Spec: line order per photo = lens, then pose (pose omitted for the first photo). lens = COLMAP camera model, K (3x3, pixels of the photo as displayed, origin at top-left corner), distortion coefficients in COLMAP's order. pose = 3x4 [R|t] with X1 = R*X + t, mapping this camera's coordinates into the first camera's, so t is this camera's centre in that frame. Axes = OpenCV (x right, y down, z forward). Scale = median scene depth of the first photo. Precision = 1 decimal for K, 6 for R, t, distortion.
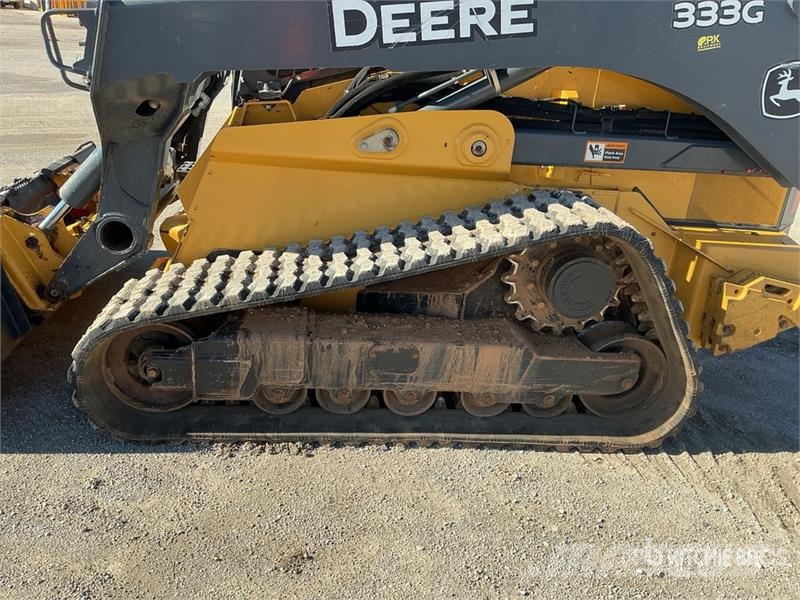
lens RADIAL K [[664.7, 0, 397.5], [0, 664.7, 297.8], [0, 0, 1]] dist [0.118606, -0.200942]
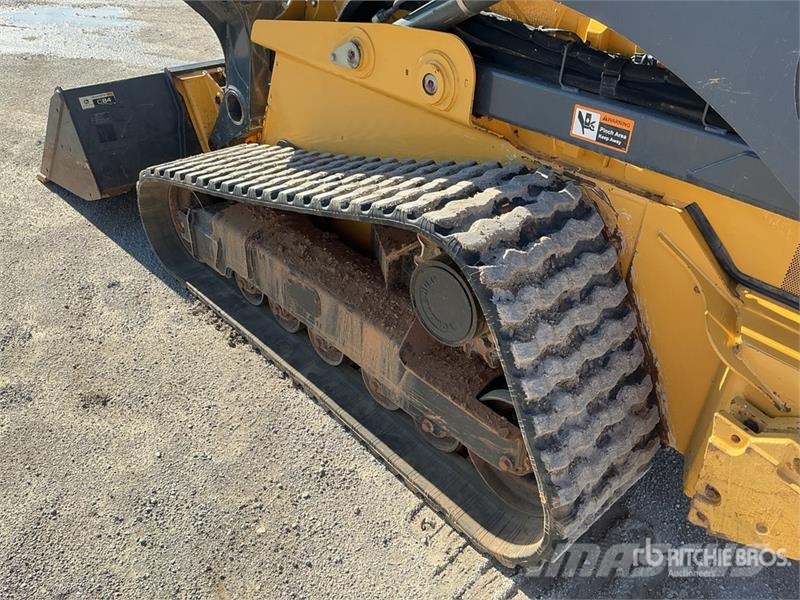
lens RADIAL K [[671.7, 0, 399.3], [0, 671.7, 308.1], [0, 0, 1]] dist [0.114619, -0.224560]
pose [[0.588361, 0.401147, -0.702077, 0.740732], [-0.289374, 0.915218, 0.280426, -0.195027], [0.755046, 0.038171, 0.654560, 0.474752]]
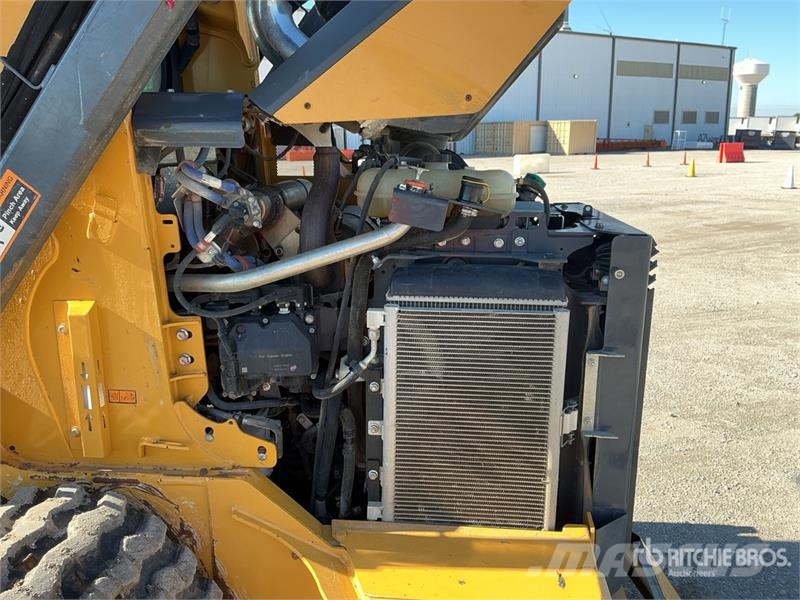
lens RADIAL K [[664.7, 0, 400.0], [0, 664.7, 300.7], [0, 0, 1]] dist [0.112902, -0.234038]
pose [[0.976673, -0.046029, -0.209739, 0.654585], [0.011700, 0.986711, -0.162064, -0.230083], [0.214411, 0.155830, 0.964233, 0.561768]]
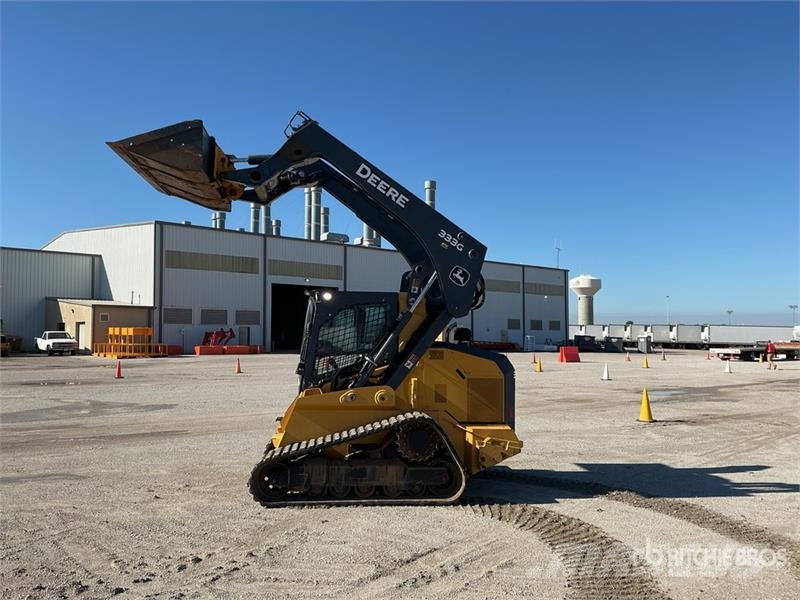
lens RADIAL K [[664.7, 0, 397.5], [0, 664.7, 297.8], [0, 0, 1]] dist [0.118606, -0.200942]
pose [[0.997070, -0.076381, -0.004235, 0.231693], [0.066919, 0.897703, -0.435490, 0.670992], [0.037064, 0.433931, 0.900183, -1.865053]]
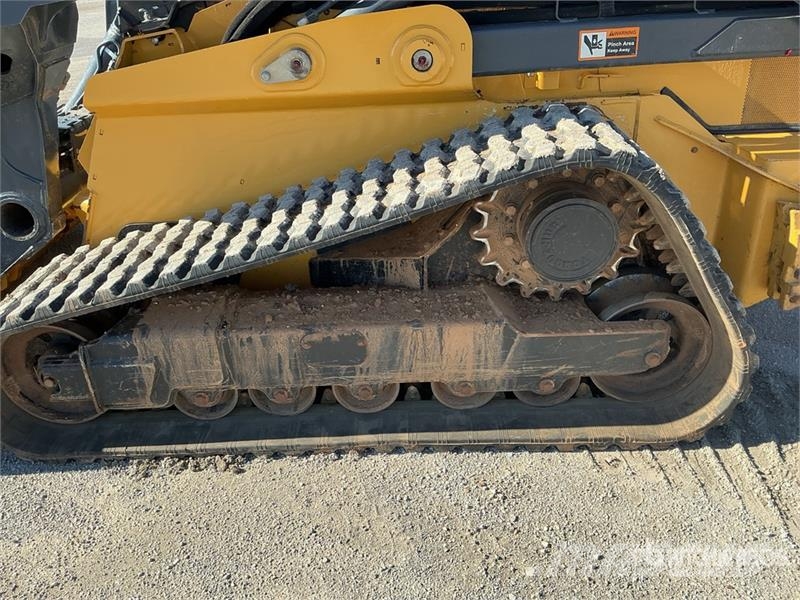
lens RADIAL K [[680.9, 0, 372.5], [0, 680.9, 309.2], [0, 0, 1]] dist [0.100024, -0.180020]
pose [[0.983085, -0.062263, -0.172241, 0.179288], [0.081269, 0.991083, 0.105592, -0.035880], [0.164130, -0.117804, 0.979379, 0.215892]]
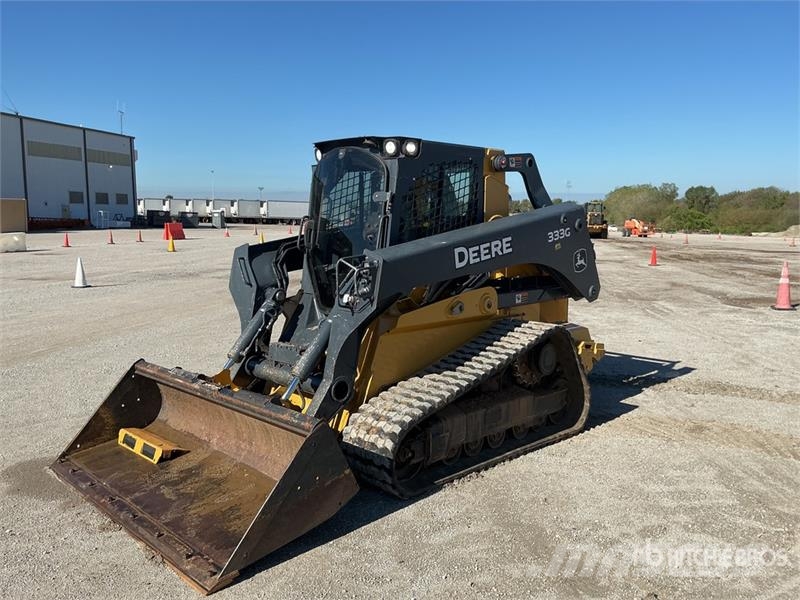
lens RADIAL K [[664.7, 0, 400.0], [0, 664.7, 300.7], [0, 0, 1]] dist [0.112902, -0.234038]
pose [[0.786891, -0.157456, 0.596665, -1.297265], [0.291563, 0.947034, -0.134601, -0.040362], [-0.543869, 0.279882, 0.791121, -0.462453]]
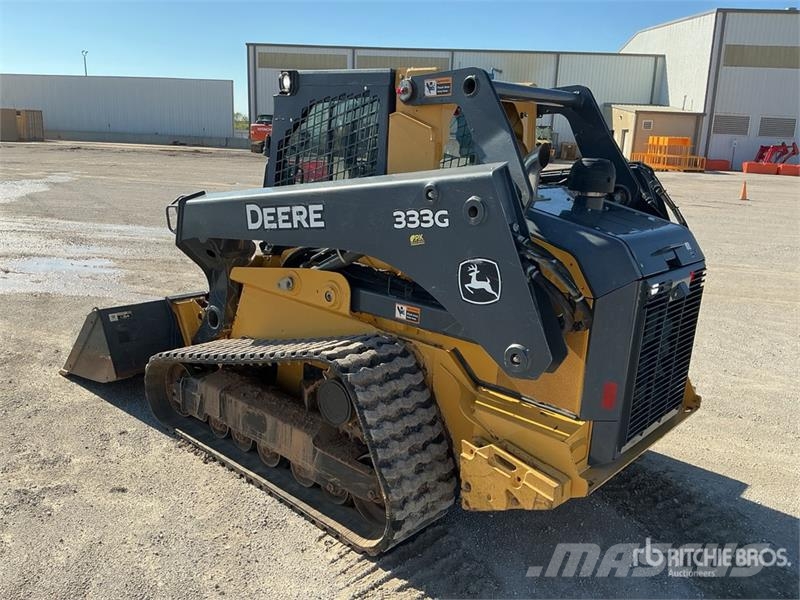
lens RADIAL K [[667.6, 0, 402.2], [0, 667.6, 296.6], [0, 0, 1]] dist [0.117978, -0.247896]
pose [[0.661834, 0.123265, -0.739447, 1.316948], [-0.273240, 0.958198, -0.084830, -0.140176], [0.698080, 0.258190, 0.667849, 0.122703]]
